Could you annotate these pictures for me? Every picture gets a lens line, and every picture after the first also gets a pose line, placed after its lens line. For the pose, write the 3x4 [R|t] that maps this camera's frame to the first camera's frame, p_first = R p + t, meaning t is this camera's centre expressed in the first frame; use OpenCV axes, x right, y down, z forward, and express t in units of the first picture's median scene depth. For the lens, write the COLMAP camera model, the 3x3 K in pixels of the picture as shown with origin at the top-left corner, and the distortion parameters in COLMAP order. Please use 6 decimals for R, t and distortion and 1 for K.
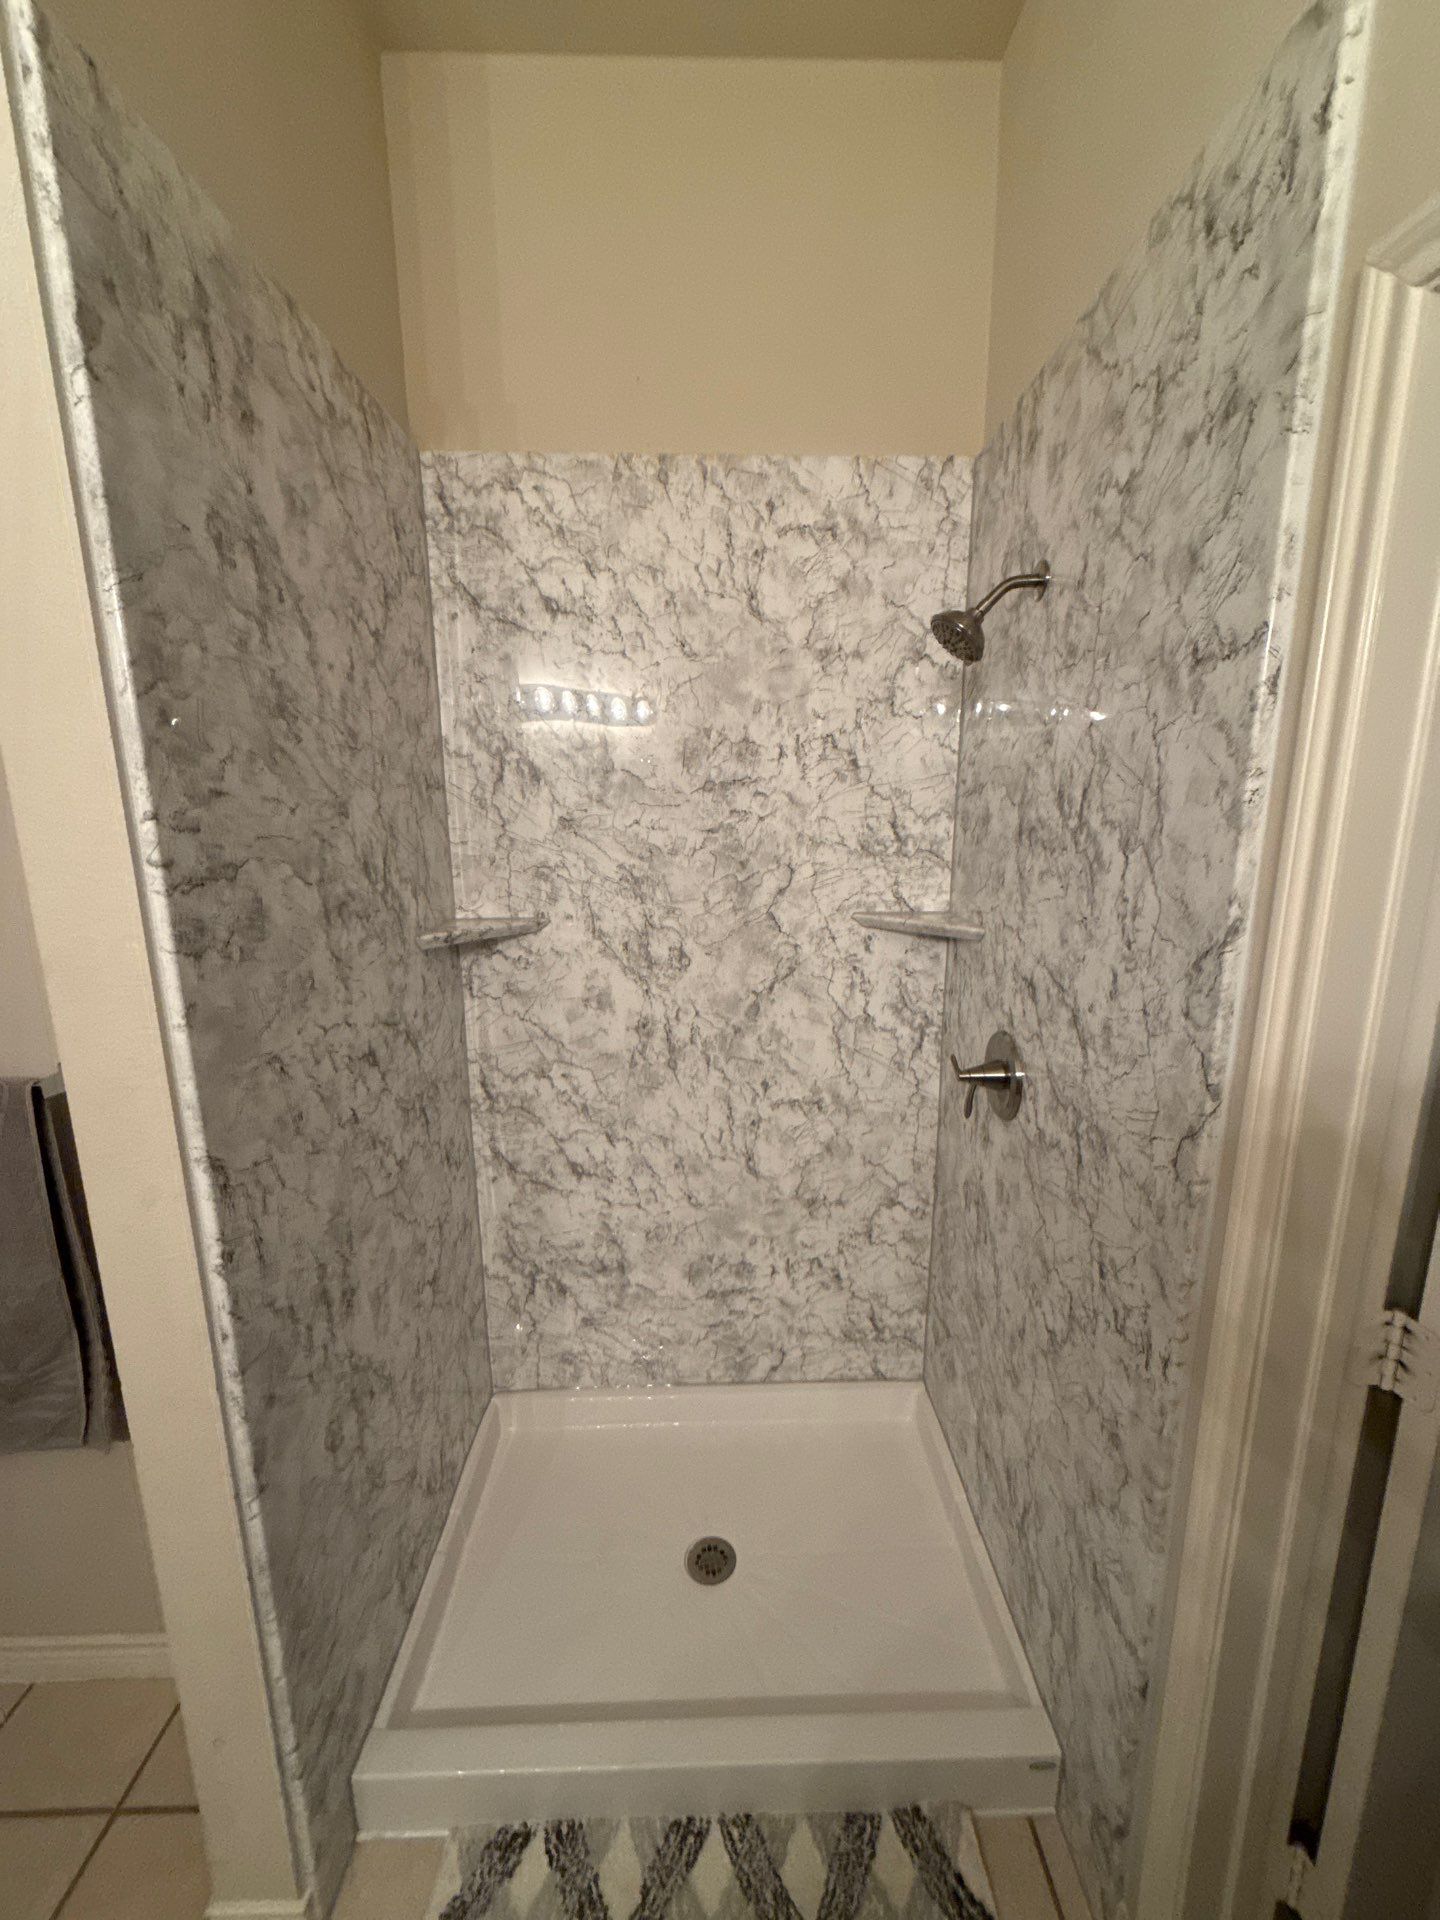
lens RADIAL K [[755.1, 0, 720.0], [0, 755.1, 960.0], [0, 0, 1]] dist [0.000121, -0.000104]
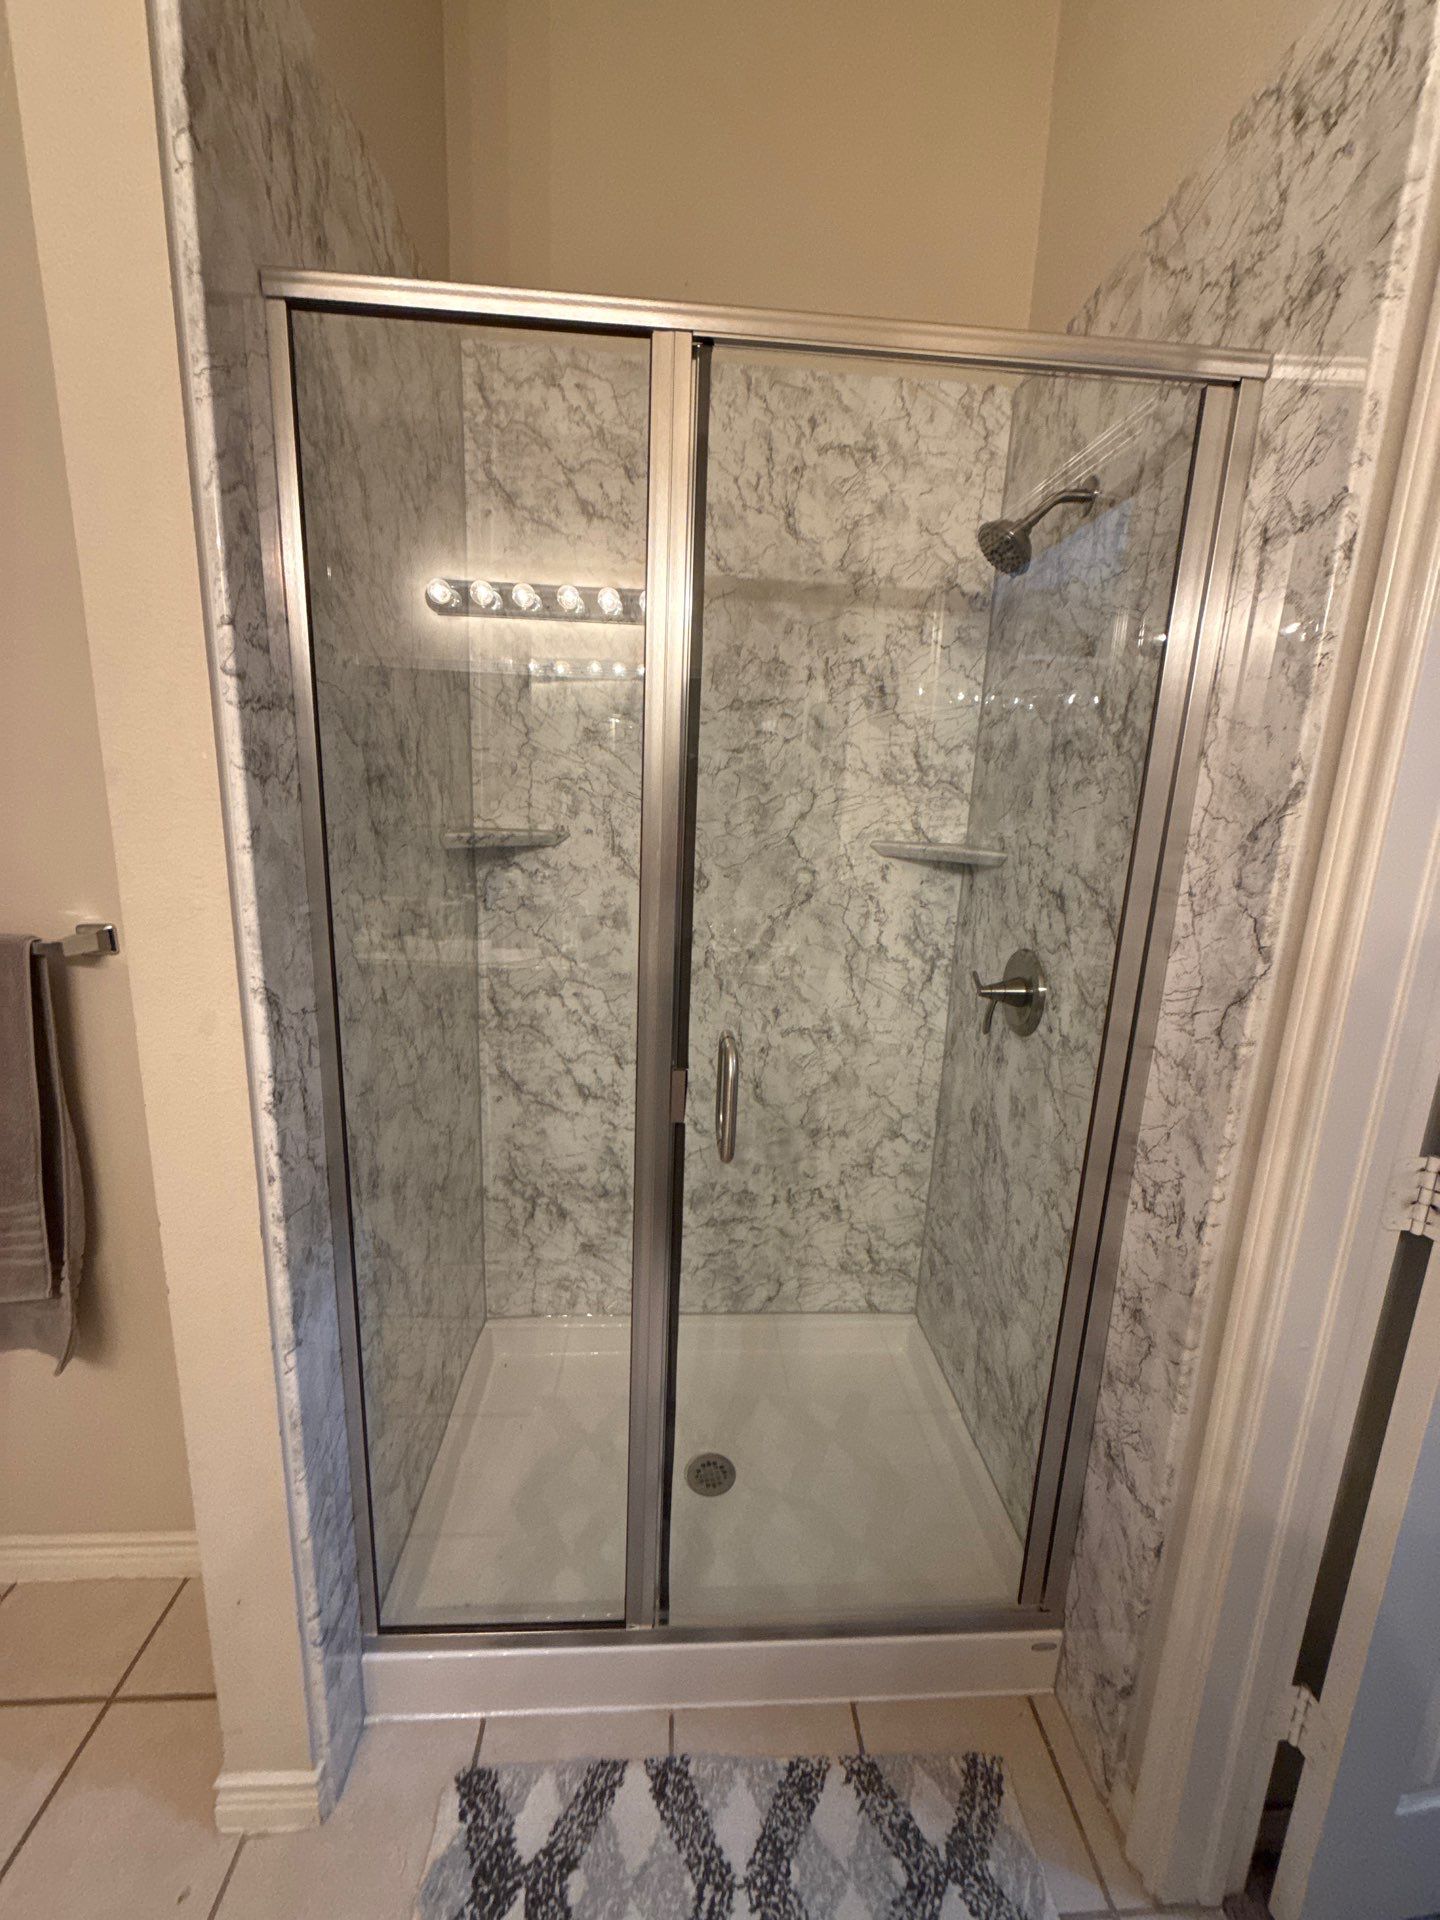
lens RADIAL K [[758.9, 0, 720.0], [0, 758.9, 960.0], [0, 0, 1]] dist [-0.001205, 0.000386]
pose [[0.998128, 0.037883, 0.048007, -0.086781], [-0.038272, 0.999241, 0.007217, 0.121241], [-0.047697, -0.009041, 0.998821, -0.004621]]
